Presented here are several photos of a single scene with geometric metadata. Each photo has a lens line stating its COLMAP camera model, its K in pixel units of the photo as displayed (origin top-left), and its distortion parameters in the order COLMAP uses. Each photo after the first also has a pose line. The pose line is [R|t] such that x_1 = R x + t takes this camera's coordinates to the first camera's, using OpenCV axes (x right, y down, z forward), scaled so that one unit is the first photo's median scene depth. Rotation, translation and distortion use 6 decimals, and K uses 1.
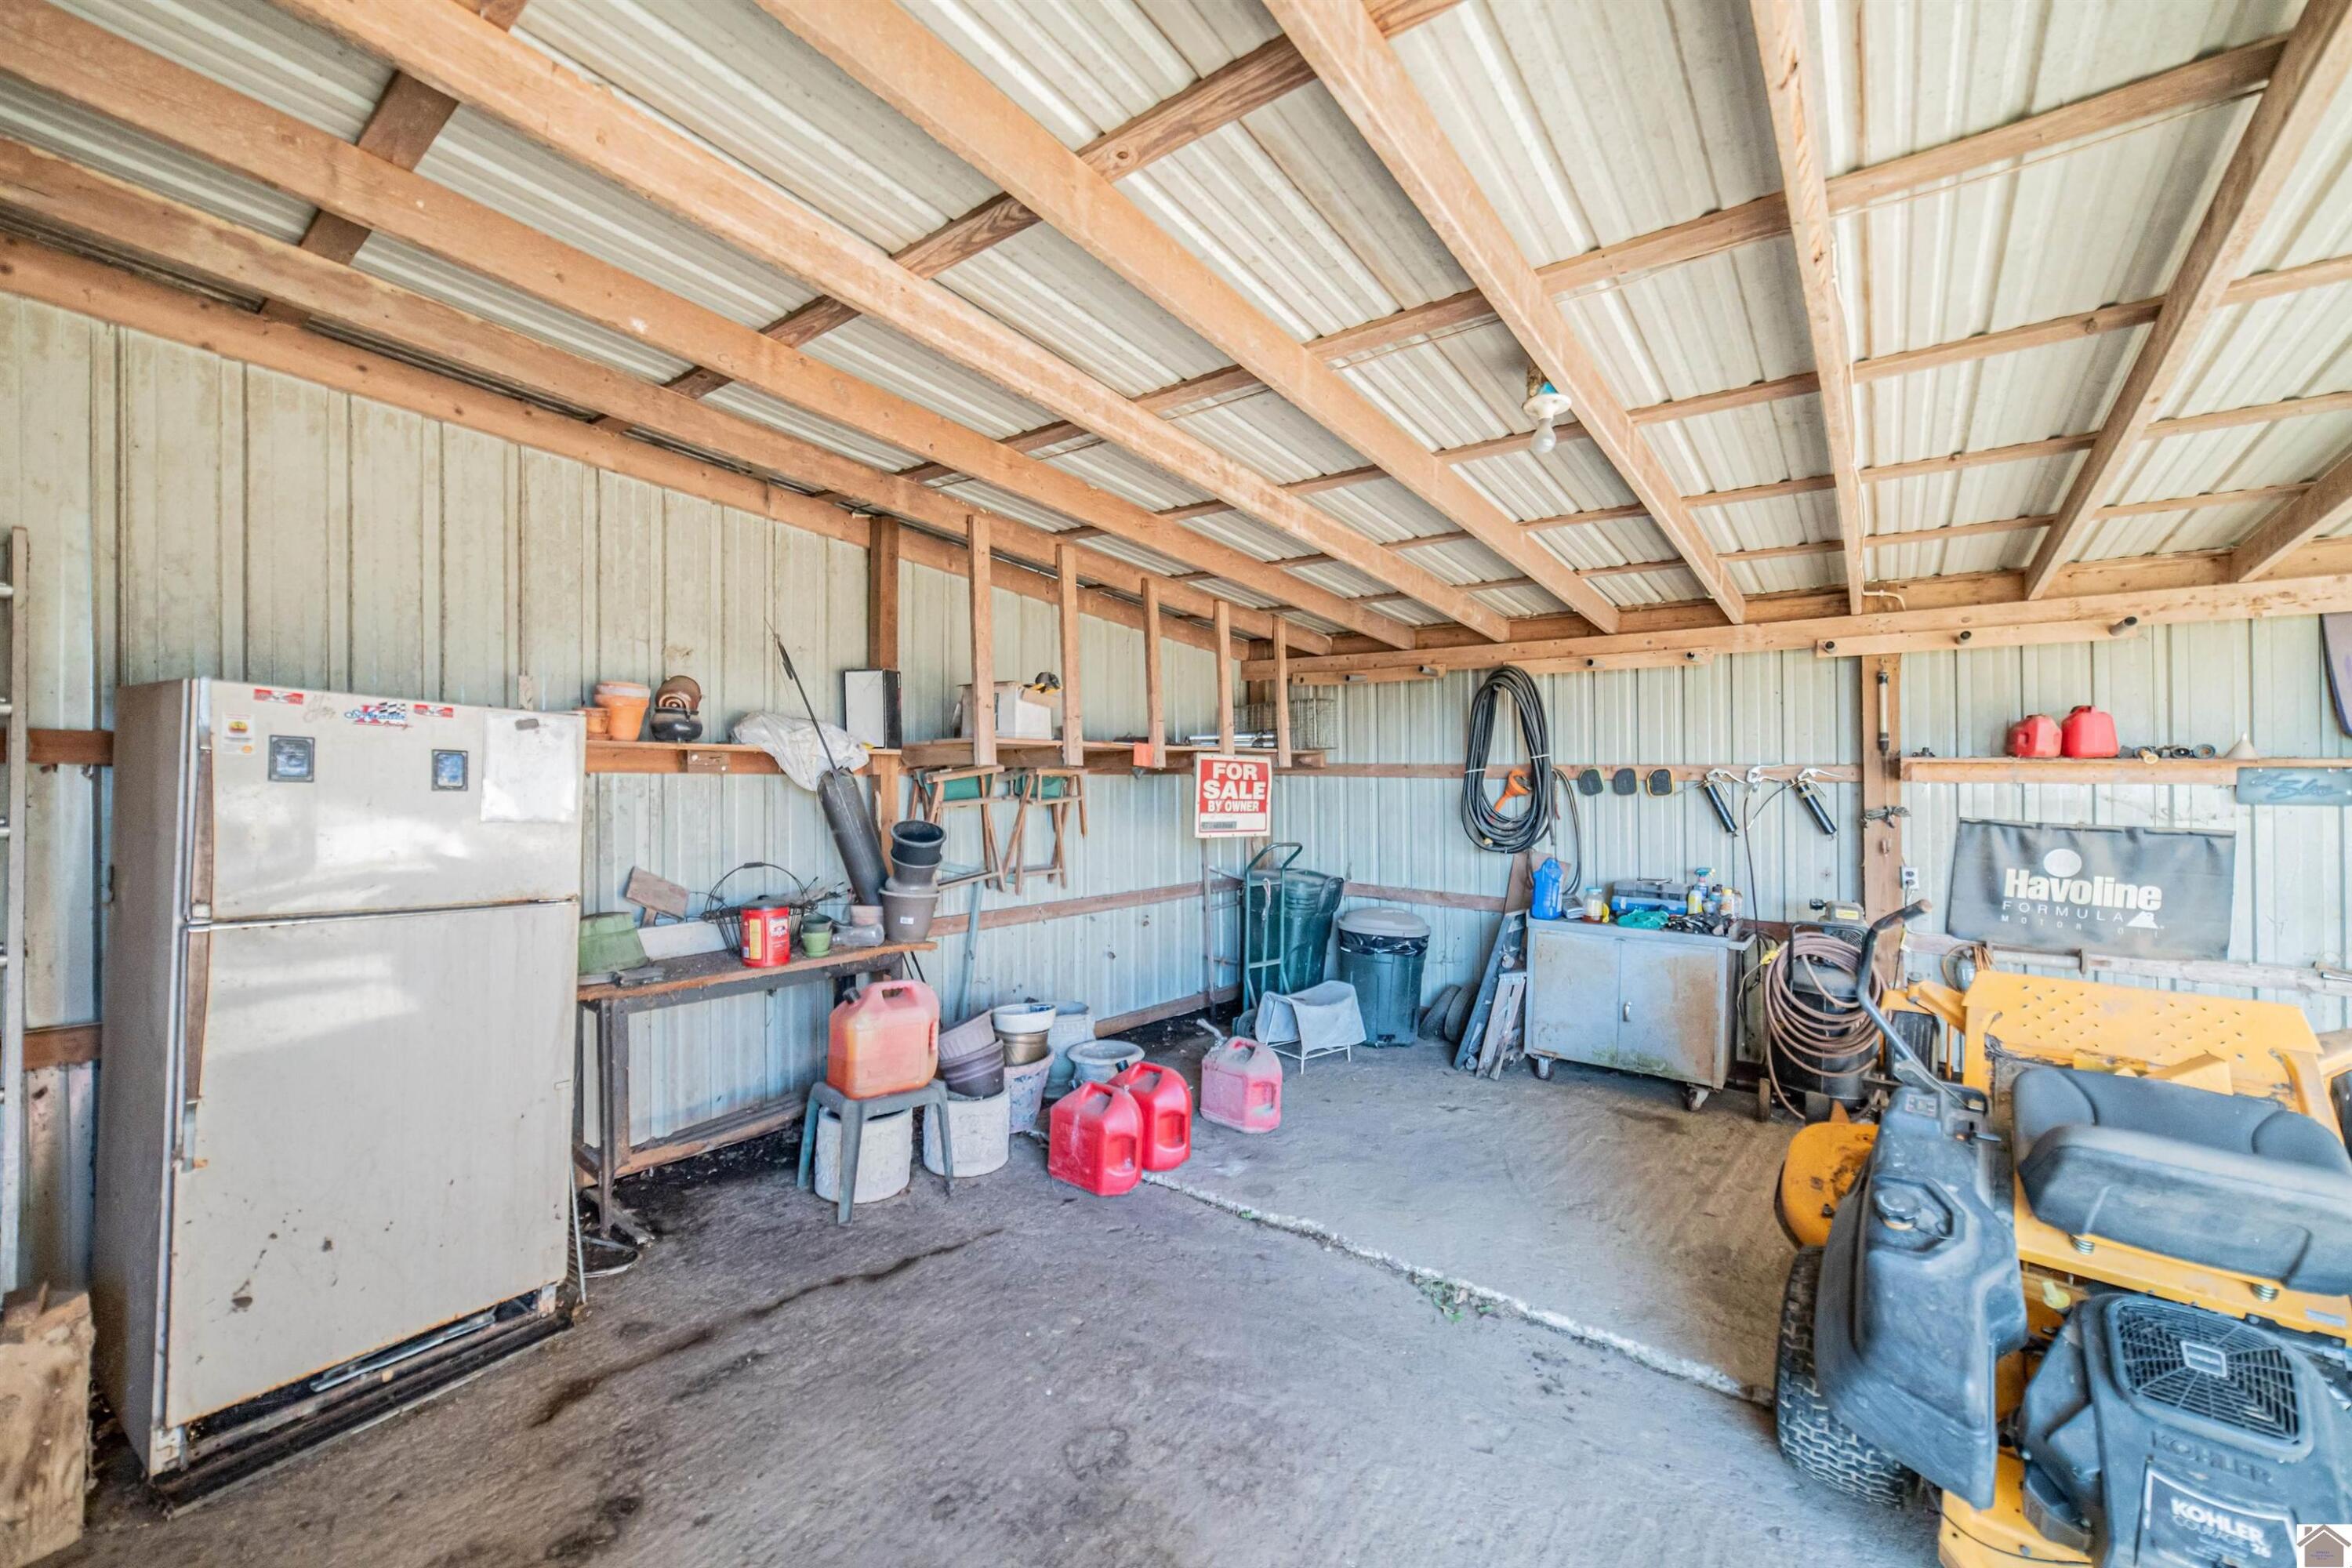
lens RADIAL K [[929.0, 0, 1184.0], [0, 929.0, 826.6], [0, 0, 1]] dist [-0.000771, 0.000188]
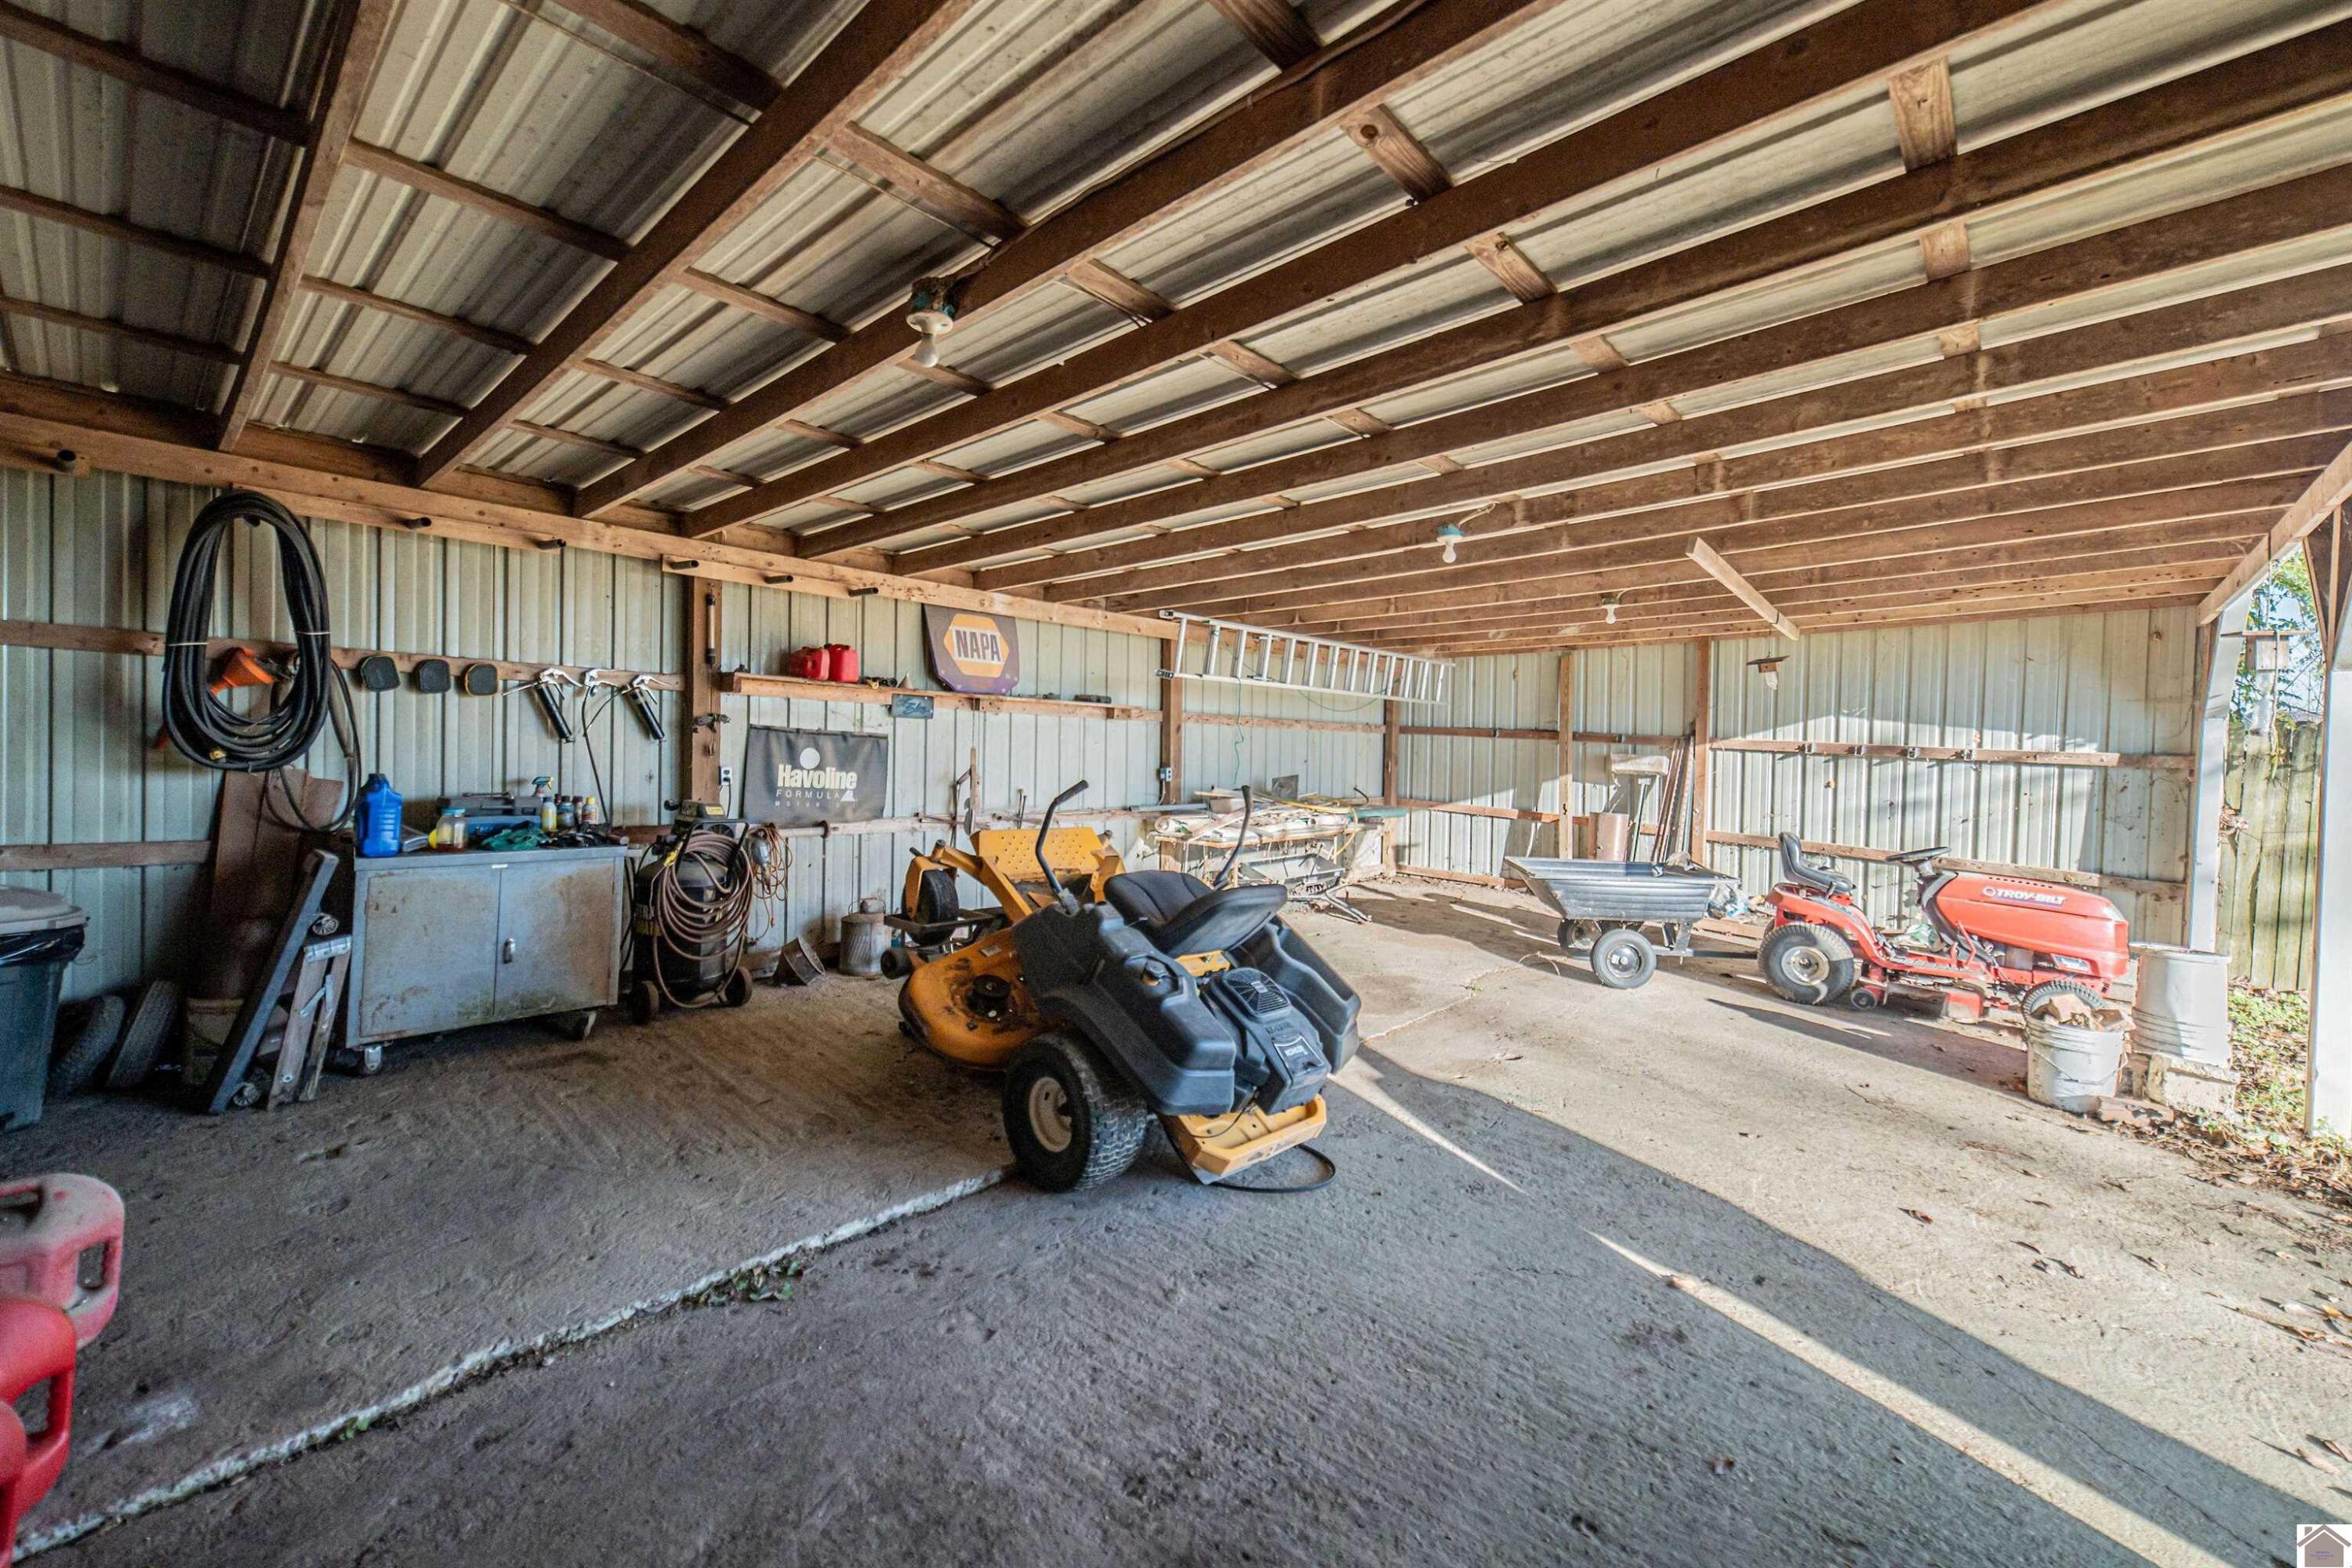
lens RADIAL K [[929.0, 0, 1173.4], [0, 929.0, 738.2], [0, 0, 1]] dist [-0.000771, 0.000188]
pose [[0.071195, -0.006346, 0.997442, -0.348987], [0.001139, 0.999980, 0.006281, 0.001709], [-0.997462, 0.000689, 0.071201, 0.367949]]
